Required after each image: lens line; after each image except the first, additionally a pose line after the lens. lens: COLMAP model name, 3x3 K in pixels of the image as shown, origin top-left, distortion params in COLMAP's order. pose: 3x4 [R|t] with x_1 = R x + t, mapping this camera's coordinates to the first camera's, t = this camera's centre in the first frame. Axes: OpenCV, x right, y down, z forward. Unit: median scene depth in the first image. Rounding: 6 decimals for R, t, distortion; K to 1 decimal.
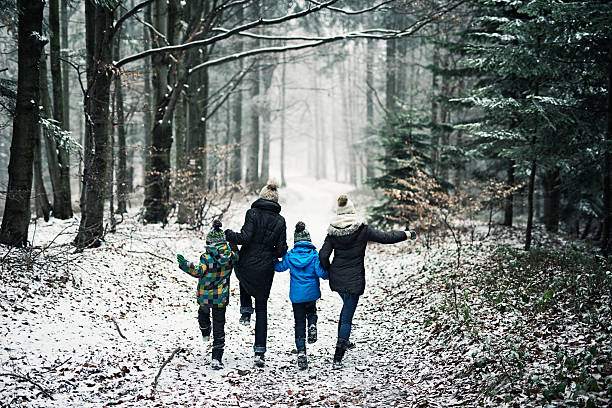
lens RADIAL K [[849.6, 0, 306.0], [0, 849.6, 204.0], [0, 0, 1]] dist [0.004505, 0.043232]
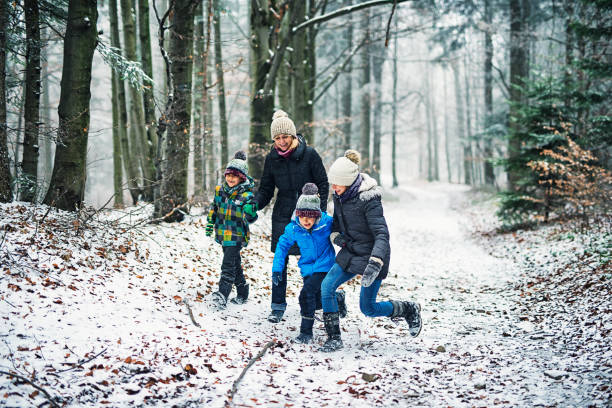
lens RADIAL K [[849.6, 0, 306.0], [0, 849.6, 204.0], [0, 0, 1]] dist [0.004505, 0.043232]
pose [[0.991914, -0.007772, -0.126674, -0.034474], [0.006237, 0.999902, -0.012507, 0.064994], [0.126759, 0.011616, 0.991866, 0.307306]]
